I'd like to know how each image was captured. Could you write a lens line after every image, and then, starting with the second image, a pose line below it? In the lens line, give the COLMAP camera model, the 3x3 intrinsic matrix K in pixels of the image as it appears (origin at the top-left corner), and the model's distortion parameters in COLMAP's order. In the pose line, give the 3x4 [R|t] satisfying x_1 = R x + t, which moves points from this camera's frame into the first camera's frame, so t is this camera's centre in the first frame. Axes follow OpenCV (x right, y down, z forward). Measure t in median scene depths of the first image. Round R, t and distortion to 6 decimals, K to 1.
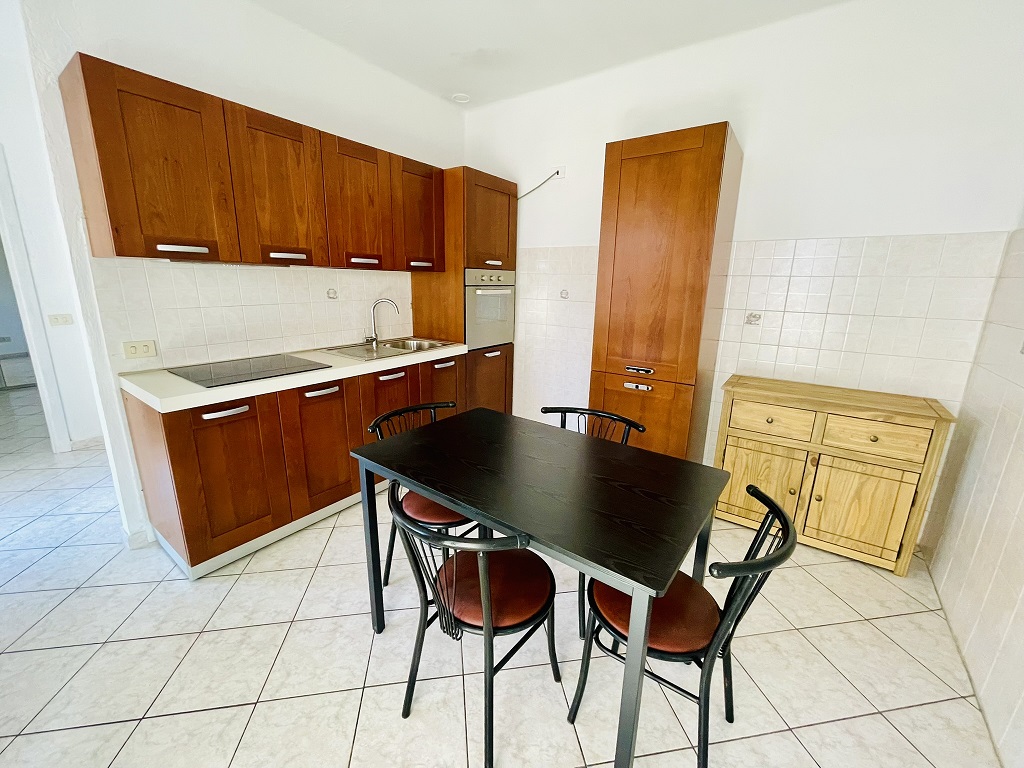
lens RADIAL K [[415.3, 0, 511.5], [0, 415.3, 381.8], [0, 0, 1]] dist [-0.001467, -0.000806]
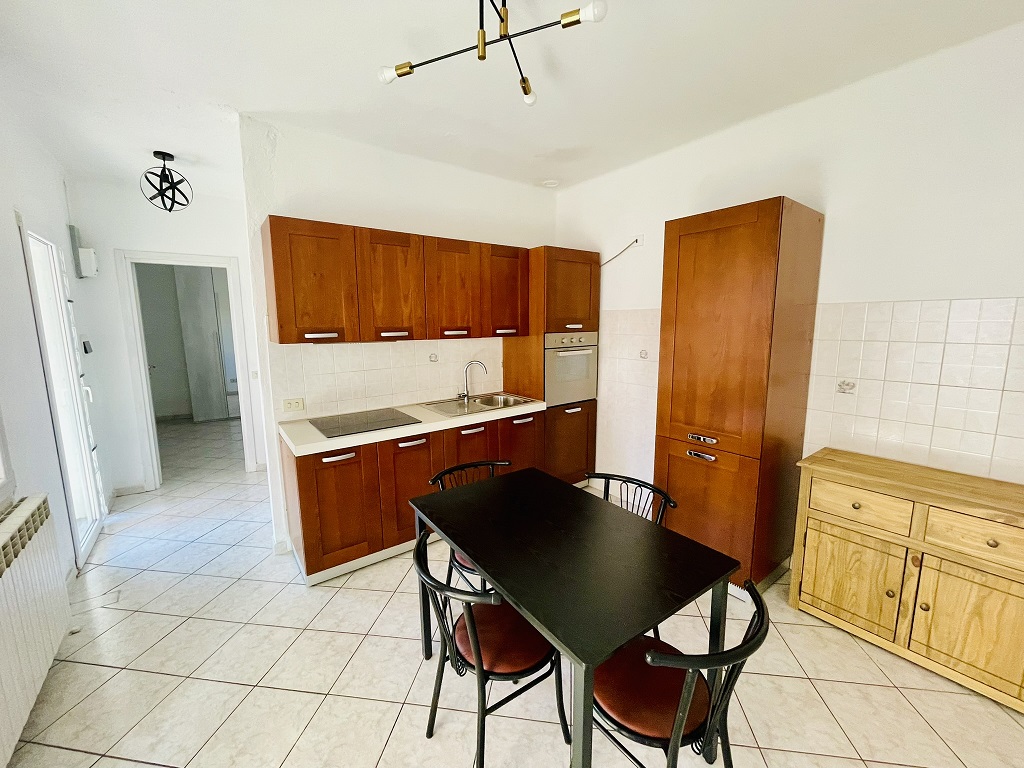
lens RADIAL K [[415.3, 0, 511.1], [0, 415.3, 381.5], [0, 0, 1]] dist [-0.001467, -0.000806]
pose [[0.953201, 0.015449, -0.301943, 0.188242], [-0.043606, 0.995277, -0.086733, -0.063231], [0.299176, 0.095840, 0.949372, -0.086663]]
